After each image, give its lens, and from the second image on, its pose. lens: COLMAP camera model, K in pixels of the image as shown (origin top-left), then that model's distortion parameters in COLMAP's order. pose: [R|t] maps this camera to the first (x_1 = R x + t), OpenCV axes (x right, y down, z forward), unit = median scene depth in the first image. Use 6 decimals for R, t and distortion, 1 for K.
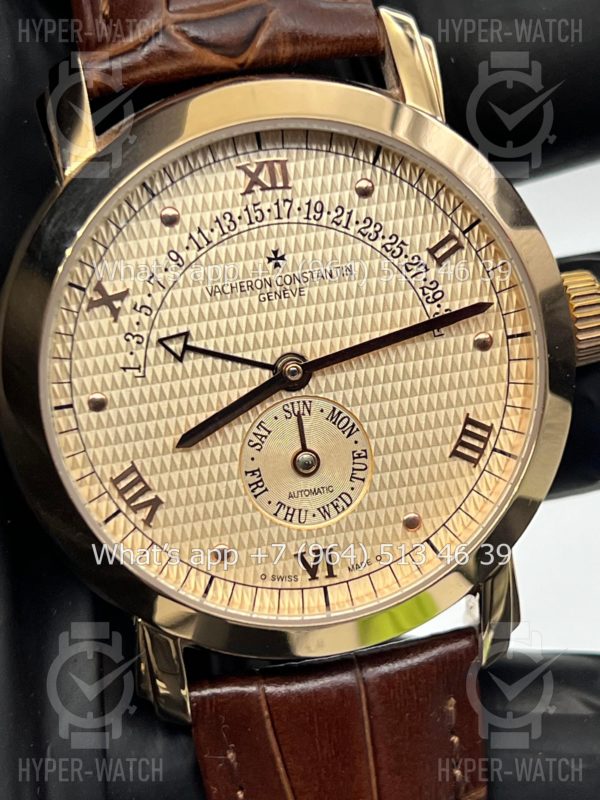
lens RADIAL K [[1857.2, 0, 300.0], [0, 1857.2, 400.2], [0, 0, 1]] dist [0.152025, 0.000000]
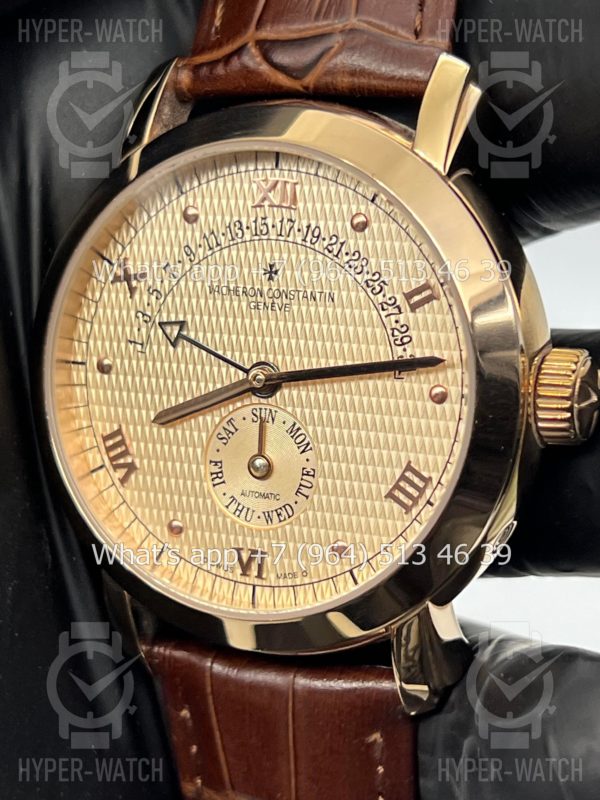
lens RADIAL K [[1857.2, 0, 301.4], [0, 1857.2, 394.6], [0, 0, 1]] dist [0.152025, 0.000000]
pose [[0.826866, 0.230437, -0.513021, 0.557070], [-0.225937, 0.971462, 0.072203, -0.087990], [0.515019, 0.056208, 0.855334, 0.105521]]
